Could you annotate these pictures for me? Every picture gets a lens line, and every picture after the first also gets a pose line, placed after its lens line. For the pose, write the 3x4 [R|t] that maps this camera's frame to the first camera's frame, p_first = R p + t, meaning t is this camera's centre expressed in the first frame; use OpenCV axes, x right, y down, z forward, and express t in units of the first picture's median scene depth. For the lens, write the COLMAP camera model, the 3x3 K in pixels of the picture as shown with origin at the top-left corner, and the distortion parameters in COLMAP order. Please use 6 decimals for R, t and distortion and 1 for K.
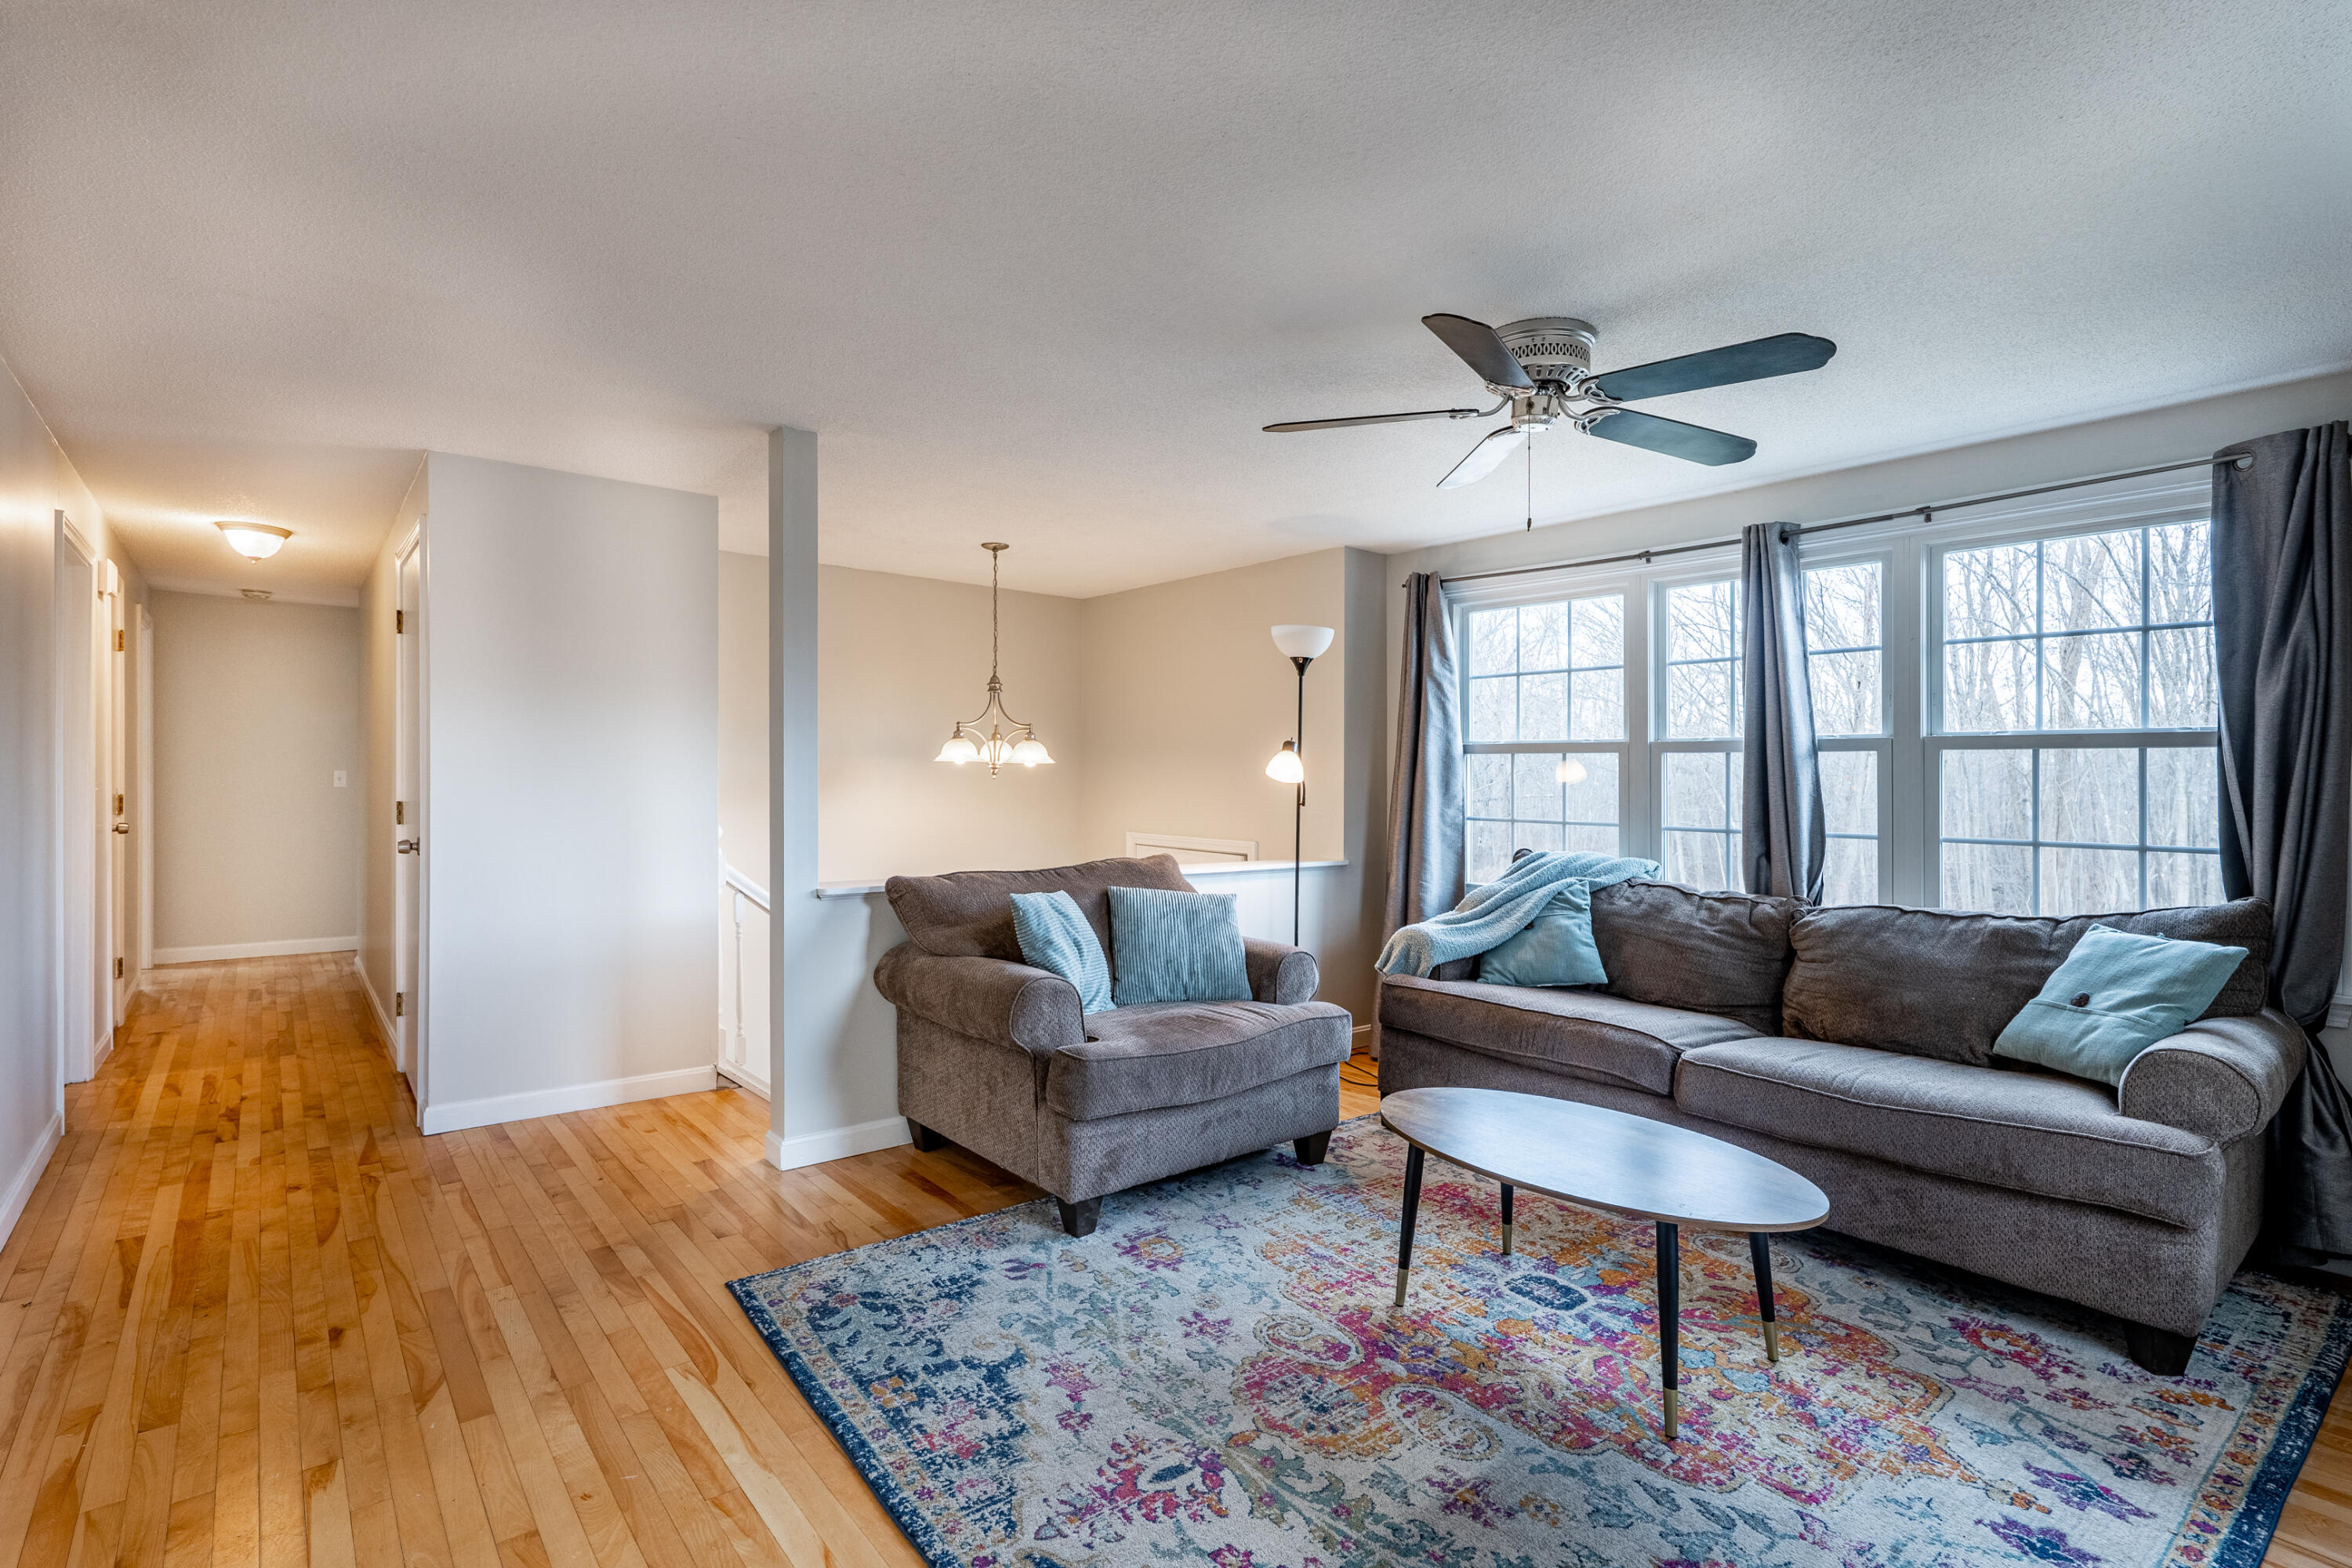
lens RADIAL K [[1106.7, 0, 1166.0], [0, 1106.7, 781.3], [0, 0, 1]] dist [0.003716, -0.001432]
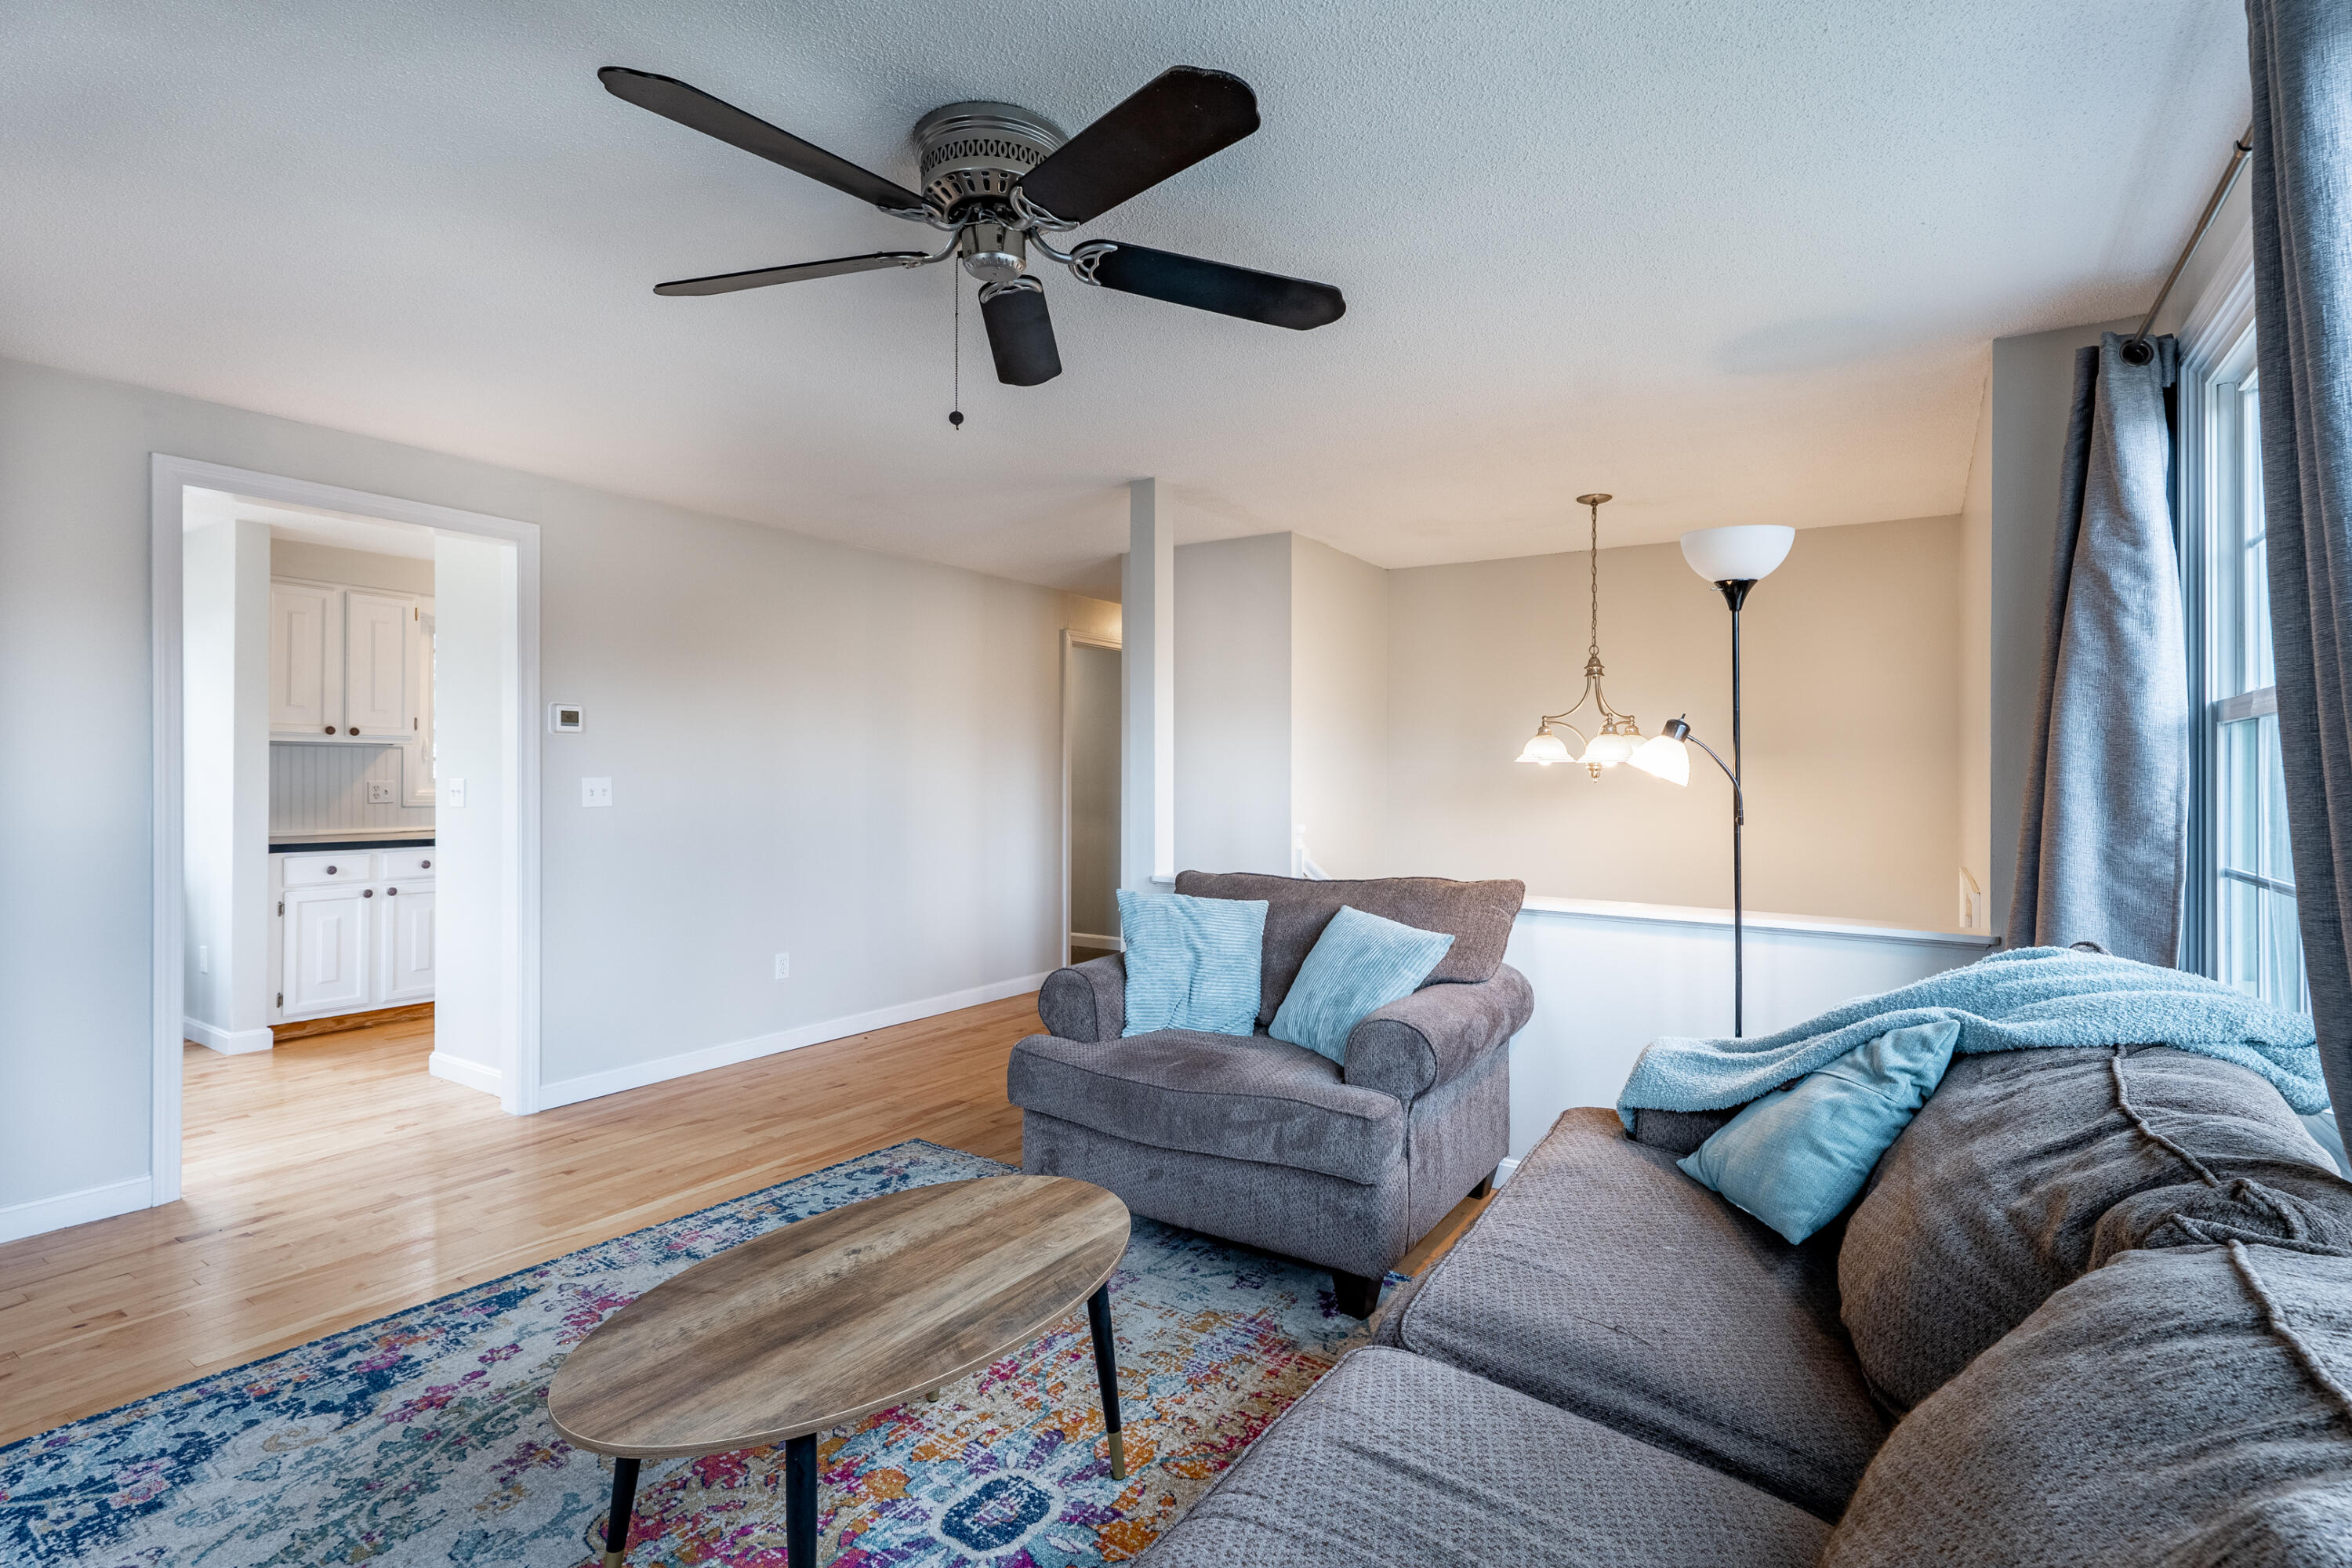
lens RADIAL K [[1106.7, 0, 1189.8], [0, 1106.7, 770.9], [0, 0, 1]] dist [0.003716, -0.001432]
pose [[0.305837, -0.010784, -0.952023, 0.755392], [-0.007825, 0.999874, -0.013840, 0.004503], [0.952052, 0.011682, 0.305714, 0.648692]]
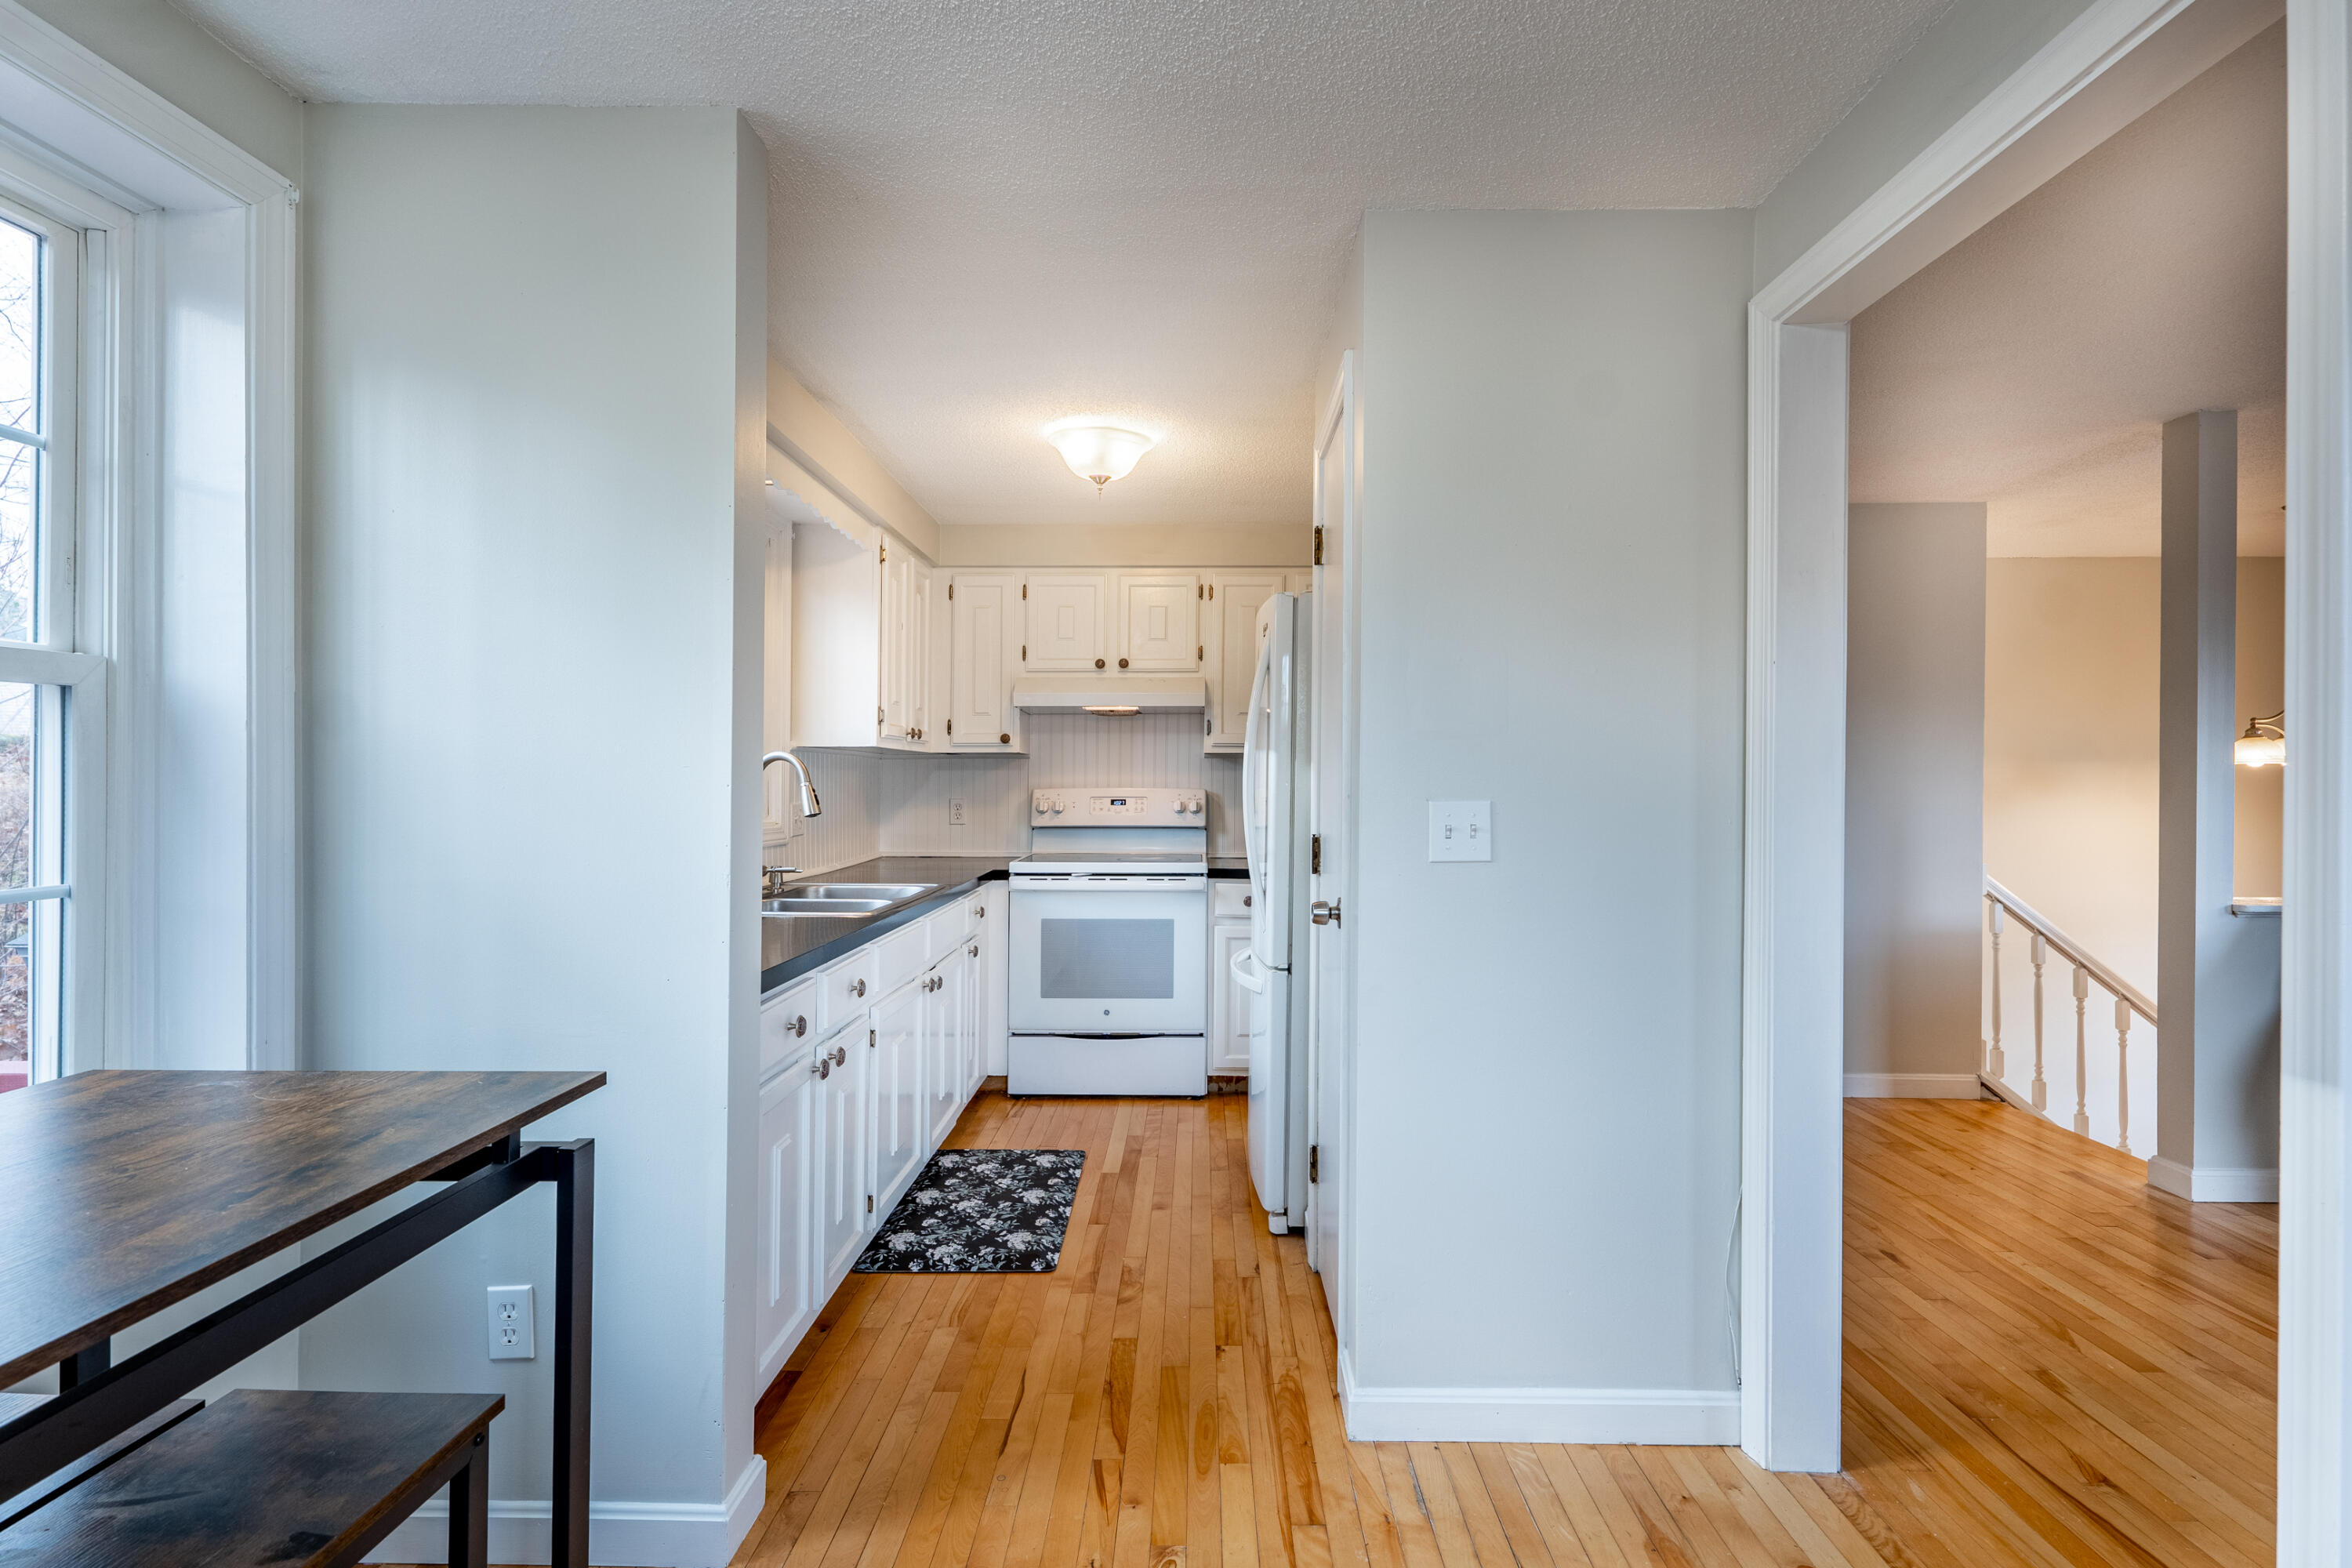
lens RADIAL K [[1106.7, 0, 1188.8], [0, 1106.7, 761.5], [0, 0, 1]] dist [0.003716, -0.001432]
pose [[0.765728, -0.021732, -0.642797, -0.359999], [0.003859, 0.999566, -0.029198, 0.003628], [0.643153, 0.019877, 0.765480, -0.254539]]
